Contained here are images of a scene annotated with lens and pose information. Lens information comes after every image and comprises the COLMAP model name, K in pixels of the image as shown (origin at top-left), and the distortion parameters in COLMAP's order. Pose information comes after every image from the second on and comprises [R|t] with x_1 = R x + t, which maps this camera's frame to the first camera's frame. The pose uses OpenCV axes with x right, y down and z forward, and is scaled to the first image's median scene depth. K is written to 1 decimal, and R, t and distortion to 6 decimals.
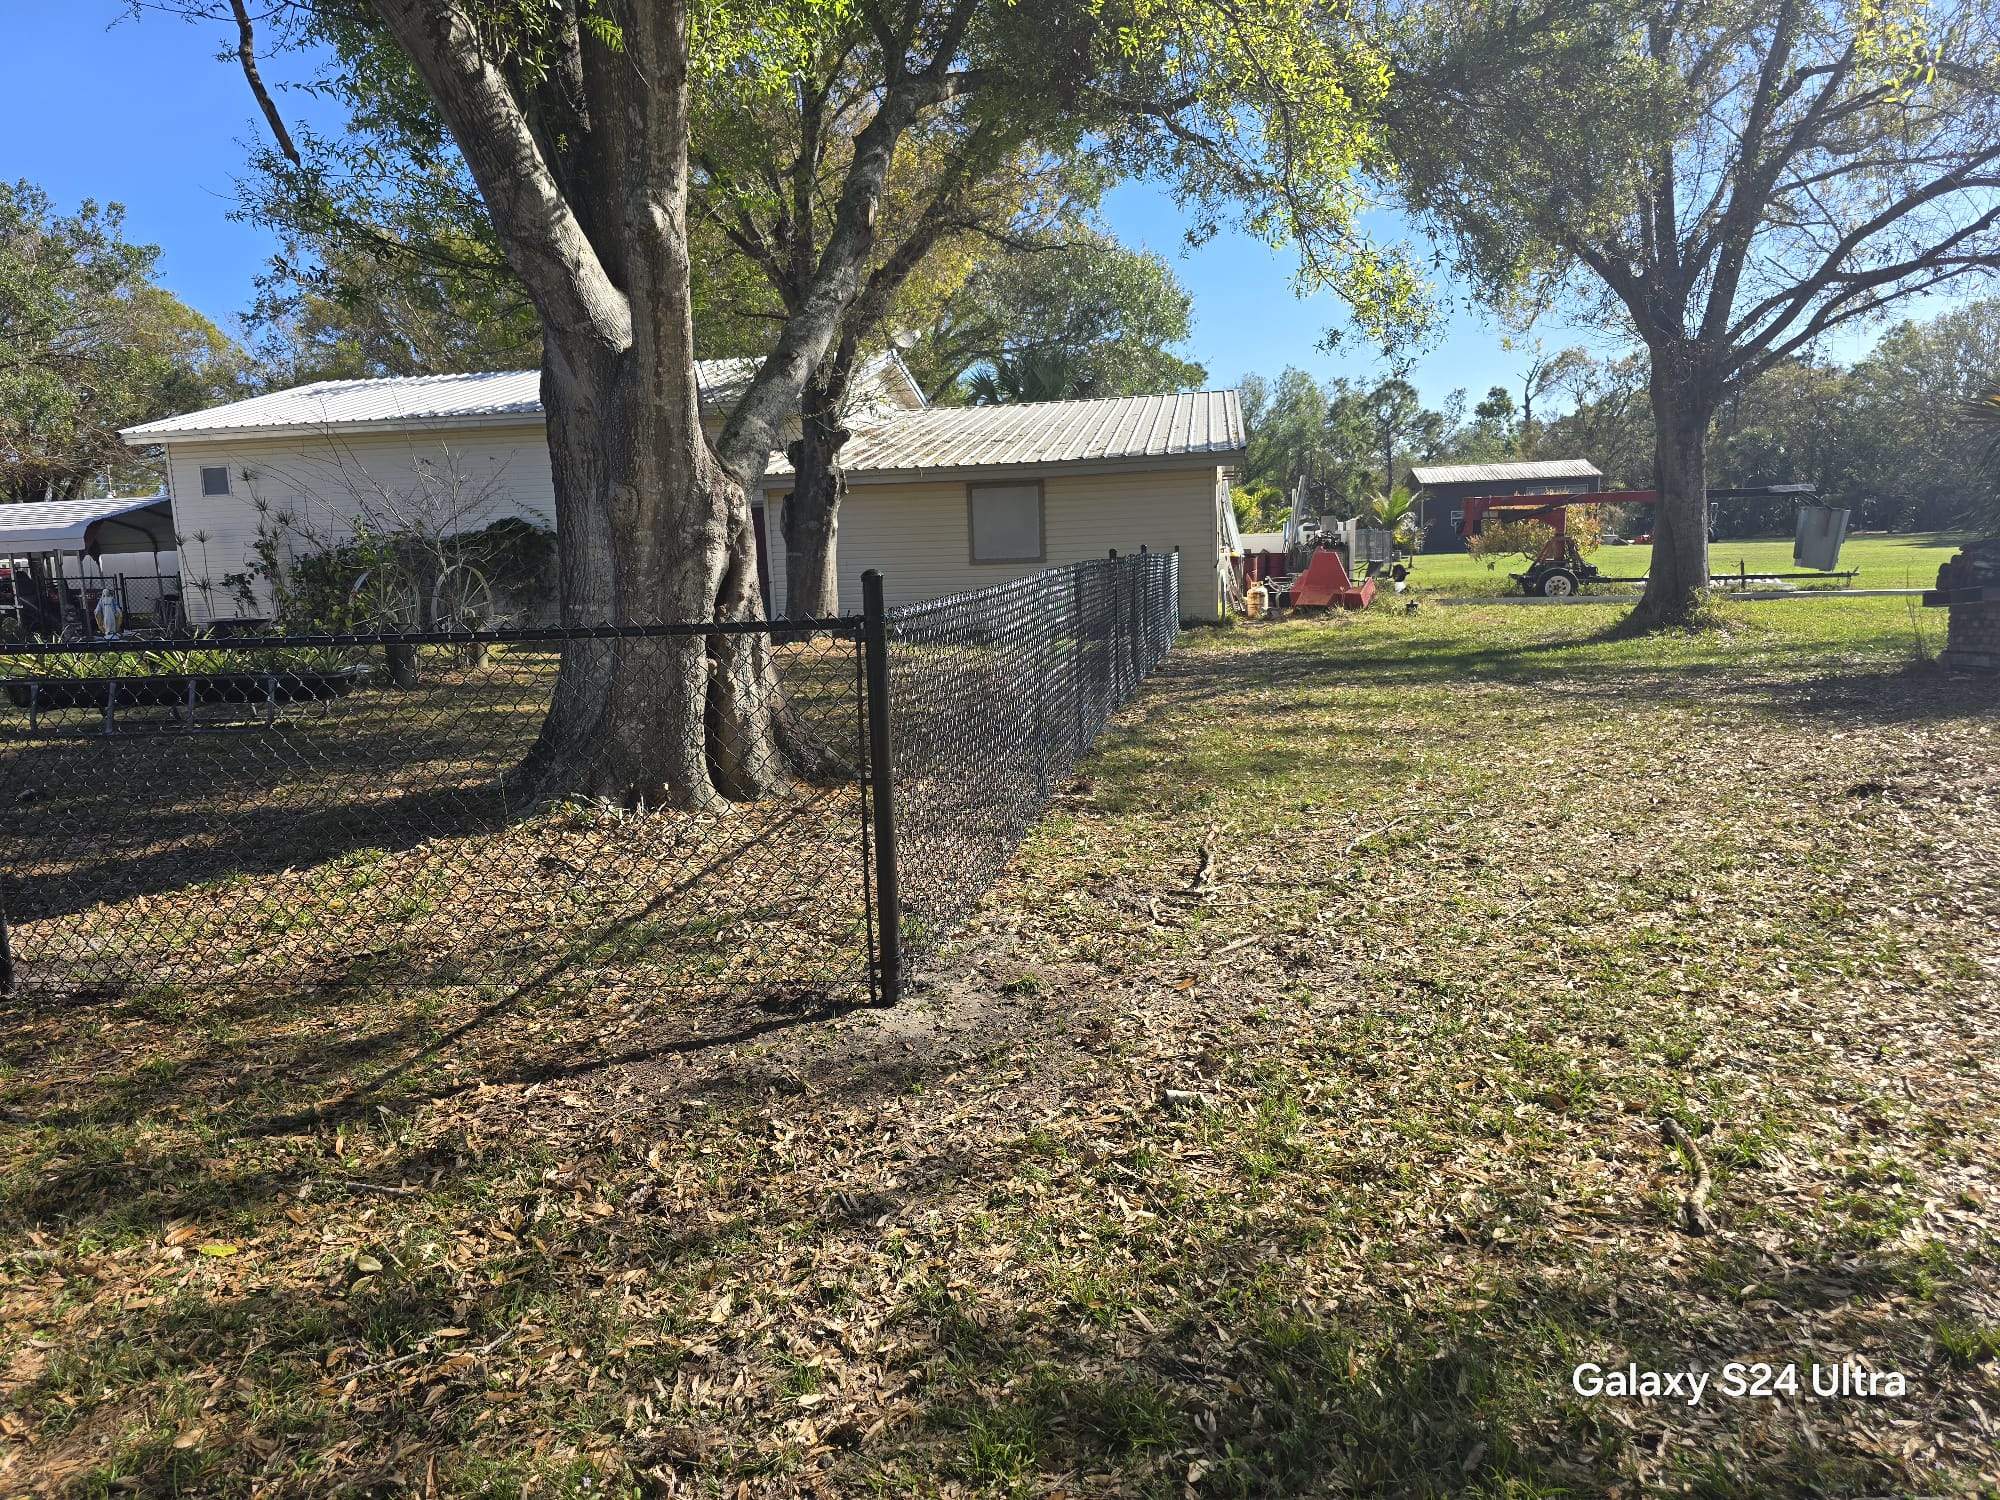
lens RADIAL K [[1334.3, 0, 988.2], [0, 1334.3, 719.8], [0, 0, 1]] dist [0.060731, -0.054694]
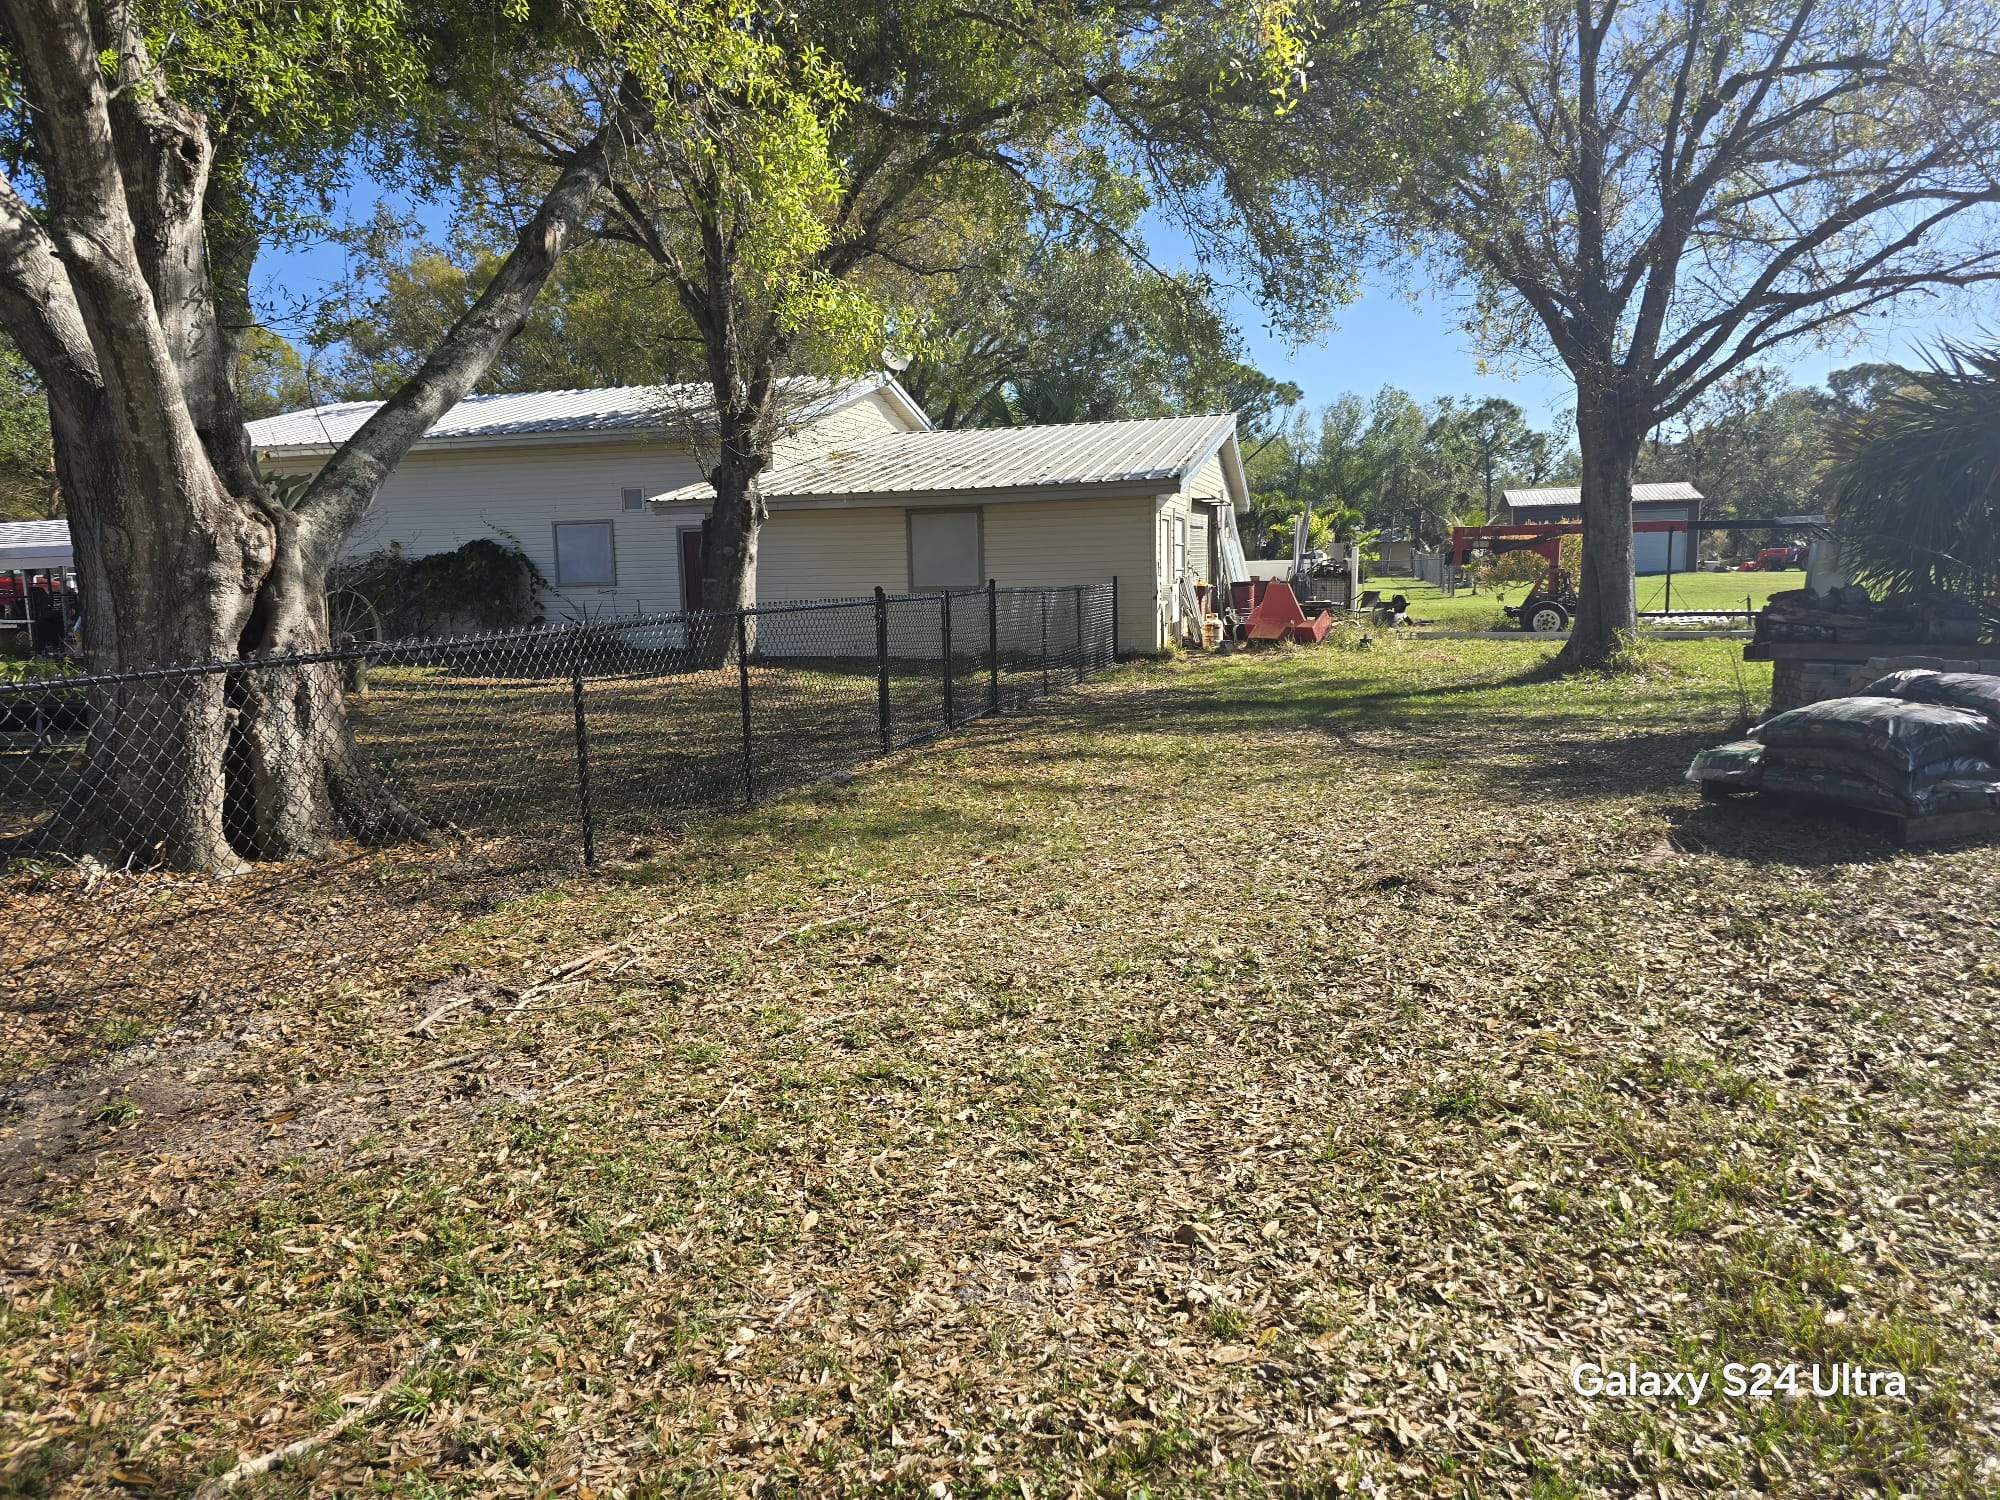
lens RADIAL K [[1334.3, 0, 1025.8], [0, 1334.3, 724.1], [0, 0, 1]] dist [0.060731, -0.054694]
pose [[0.997559, 0.017357, -0.067635, 0.427668], [-0.017999, 0.999798, -0.008896, -0.037816], [0.067467, 0.010092, 0.997670, 0.091243]]
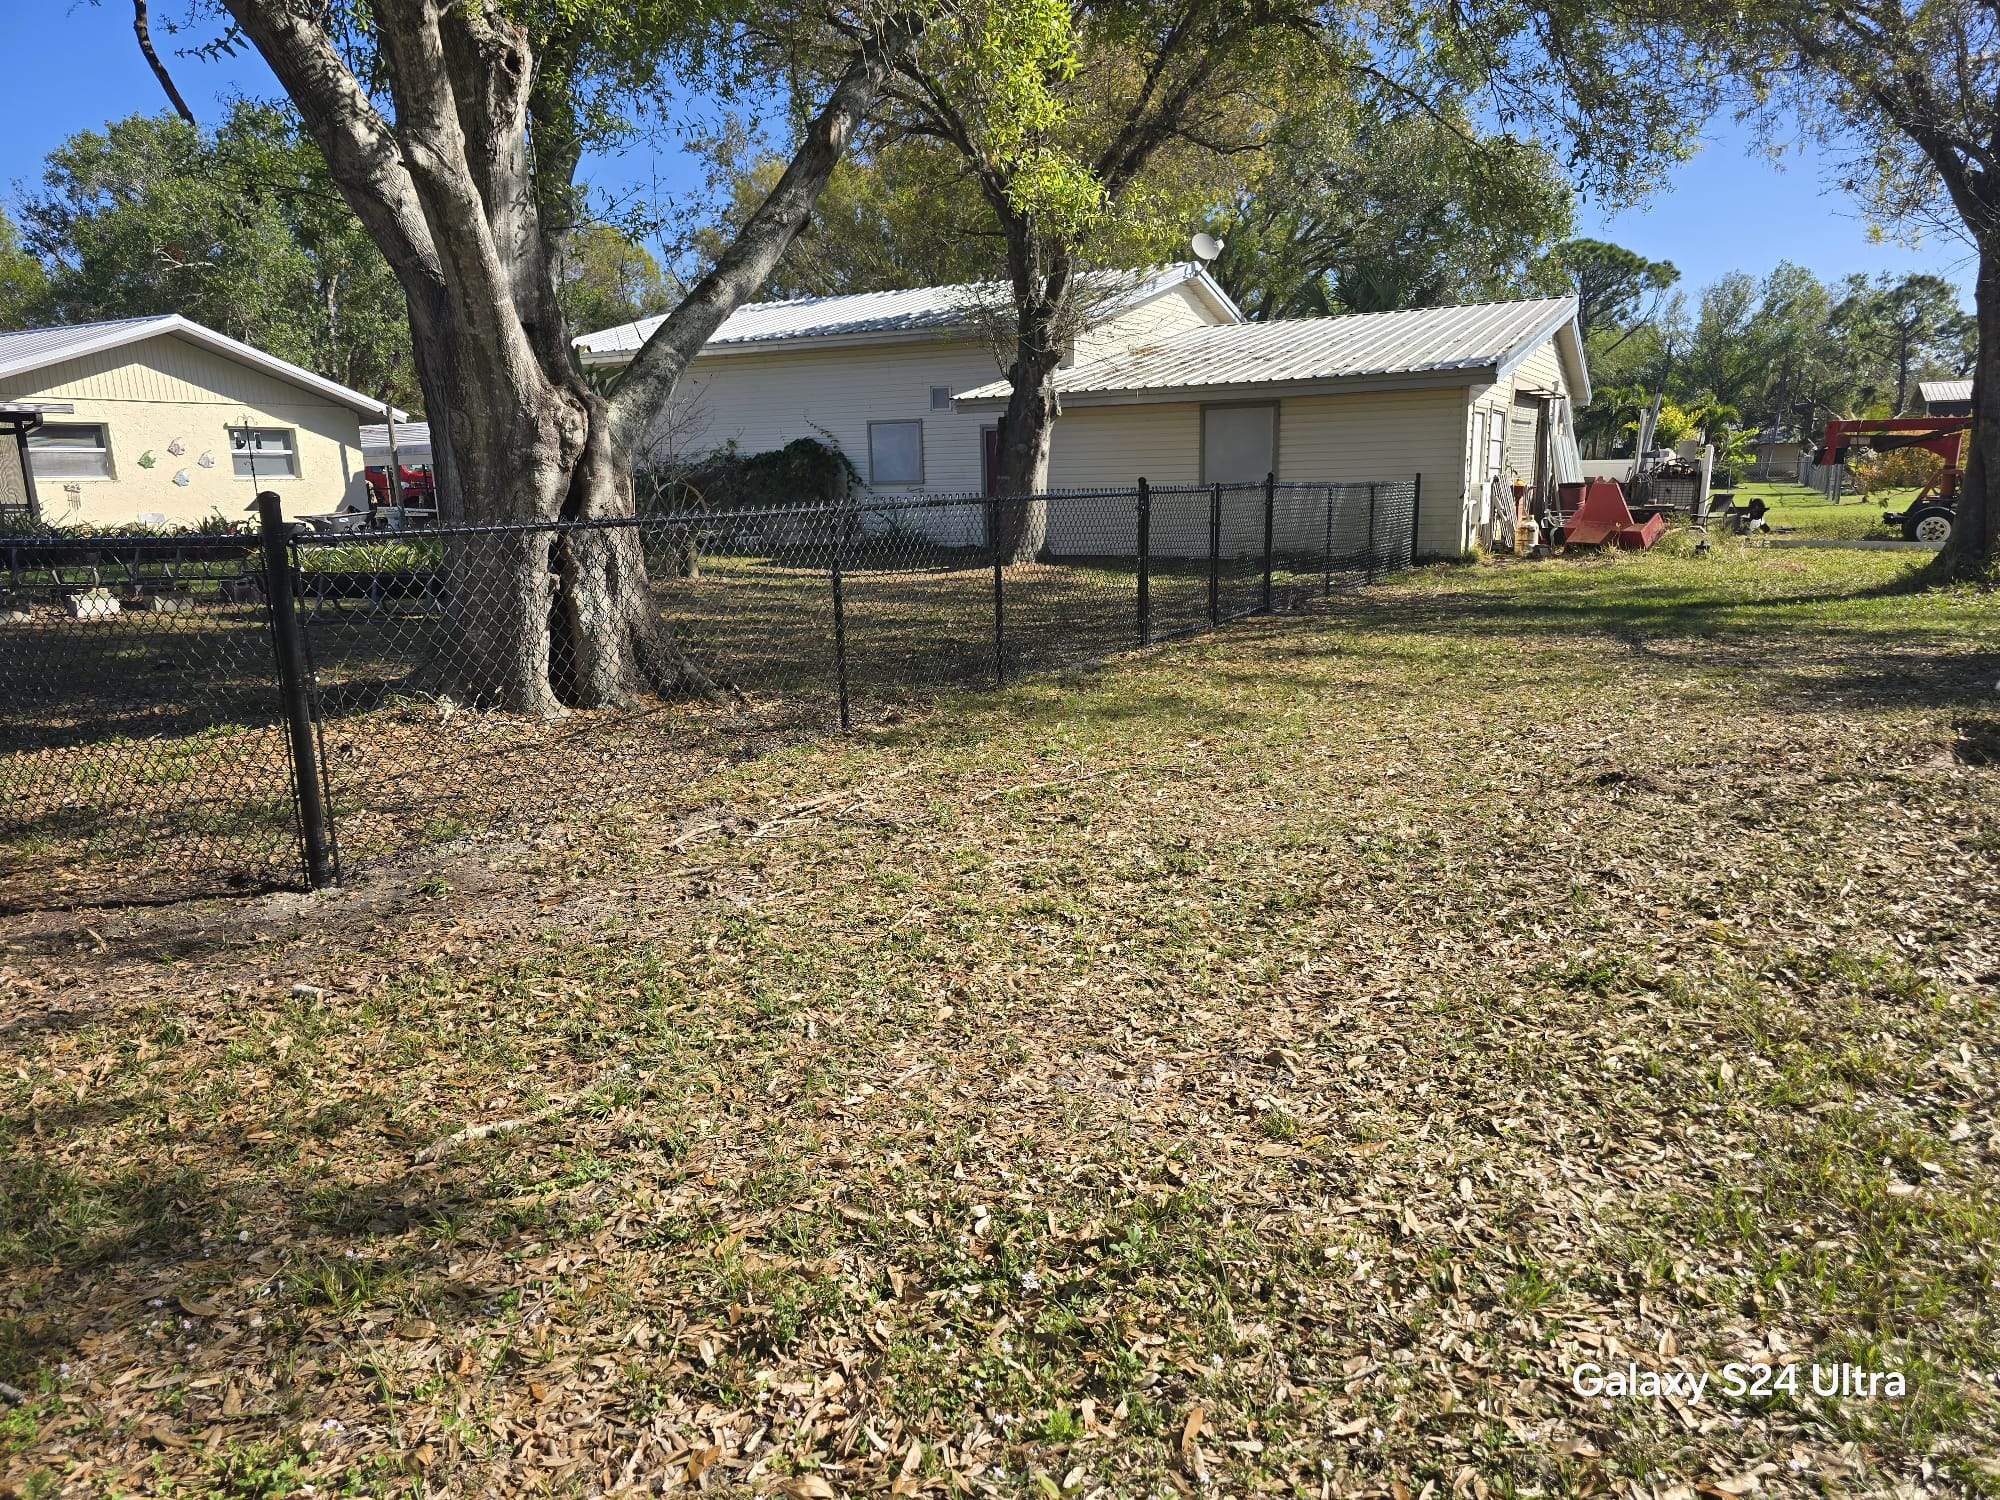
lens RADIAL K [[1334.3, 0, 1024.5], [0, 1334.3, 762.4], [0, 0, 1]] dist [0.060731, -0.054694]
pose [[0.953735, 0.078805, -0.290136, 0.496810], [-0.053122, 0.994024, 0.095367, -0.019138], [0.295917, -0.075542, 0.952222, 0.070470]]
